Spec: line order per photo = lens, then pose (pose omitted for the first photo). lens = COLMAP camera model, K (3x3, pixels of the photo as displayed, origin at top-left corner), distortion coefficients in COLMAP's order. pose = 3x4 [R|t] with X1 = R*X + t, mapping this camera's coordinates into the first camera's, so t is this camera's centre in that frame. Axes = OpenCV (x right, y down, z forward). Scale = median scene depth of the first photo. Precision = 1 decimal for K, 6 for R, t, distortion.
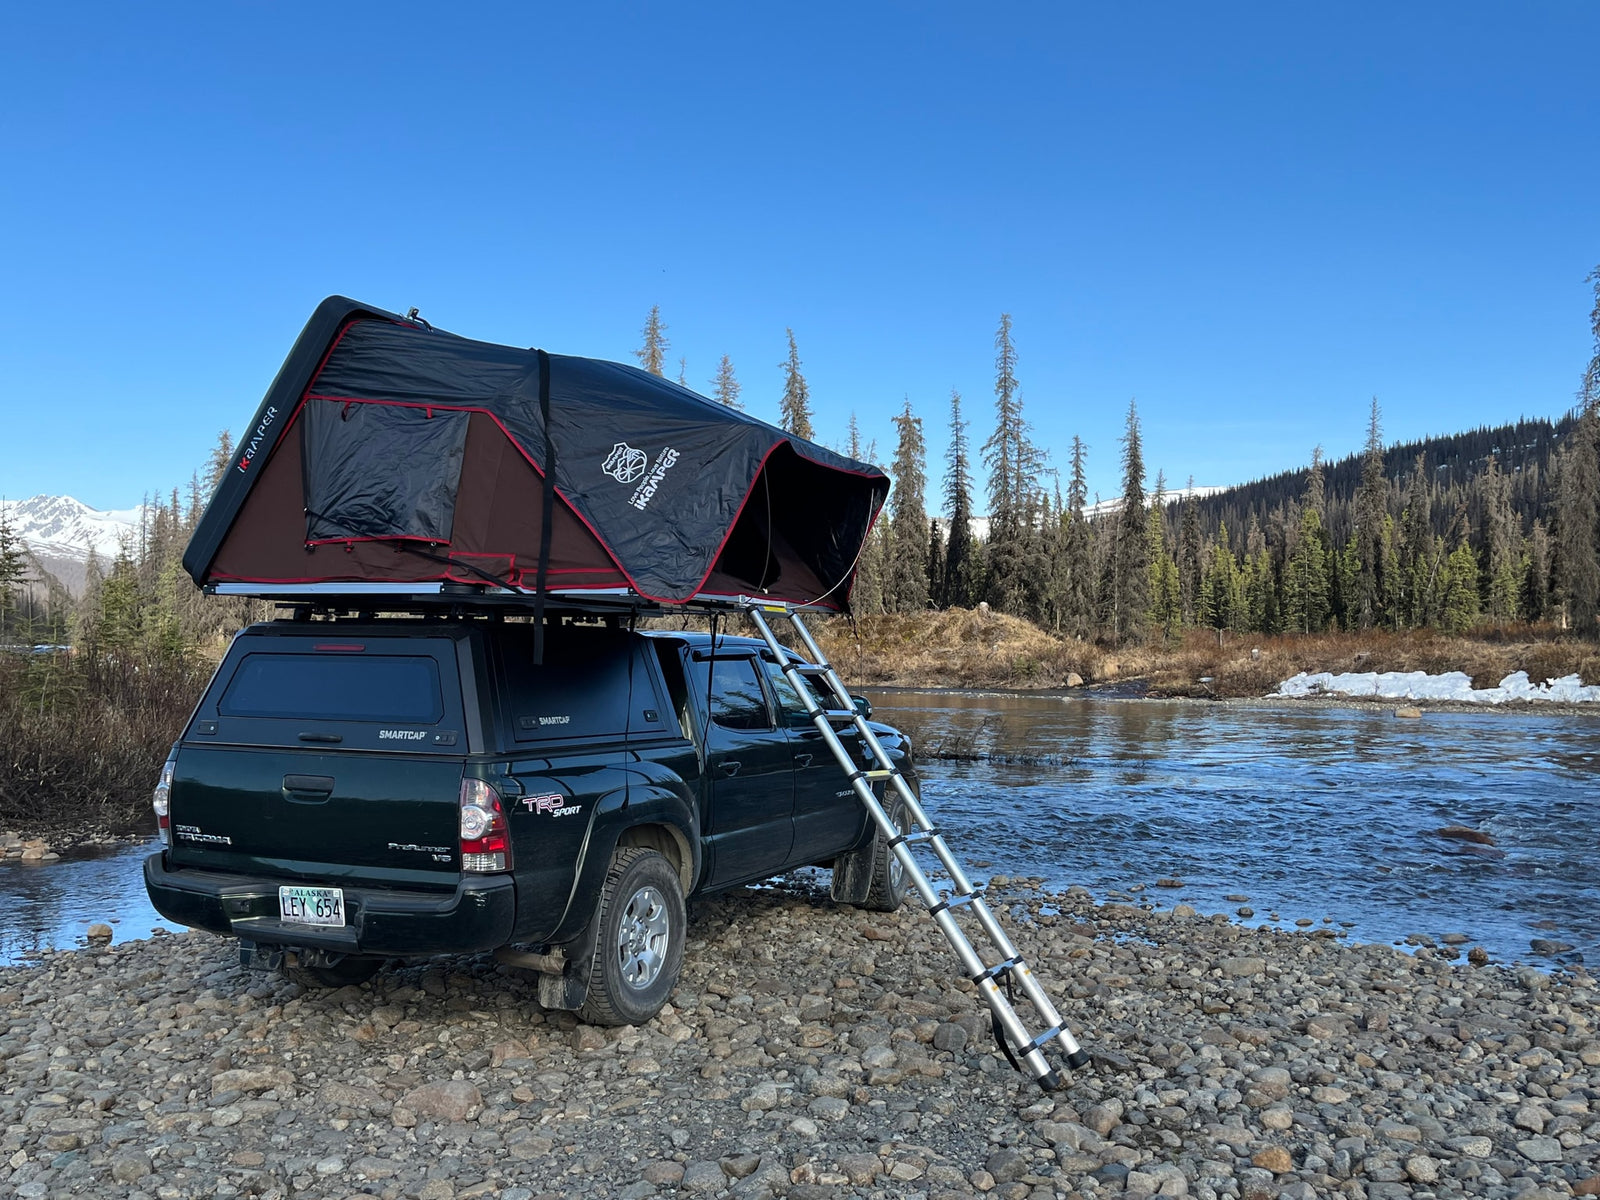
lens RADIAL K [[1579.5, 0, 806.8], [0, 1579.5, 594.8], [0, 0, 1]] dist [0.050831, 0.005244]
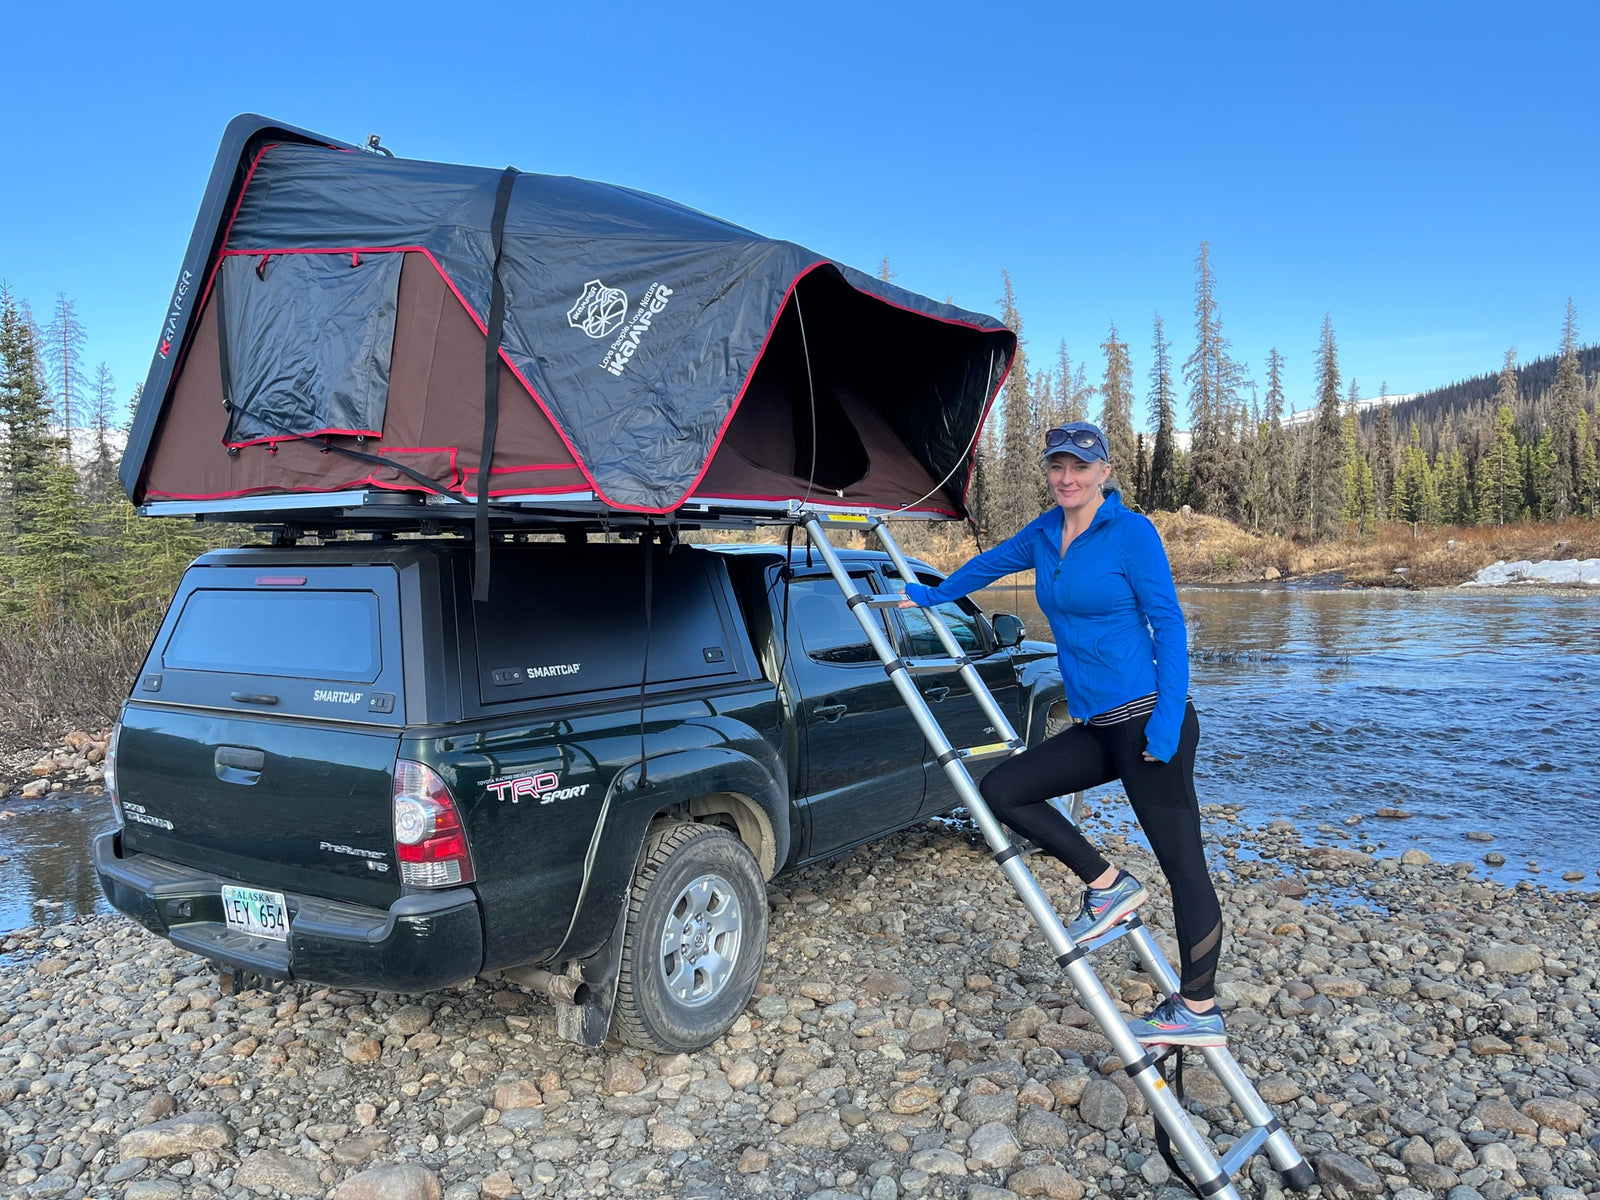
lens RADIAL K [[1282.3, 0, 800.0], [0, 1282.3, 600.0], [0, 0, 1]] dist [0.052379, -0.060328]
pose [[0.982977, -0.019802, -0.182660, 0.056999], [0.032633, 0.997185, 0.067506, 0.006983], [0.180809, -0.072317, 0.980856, 0.355012]]
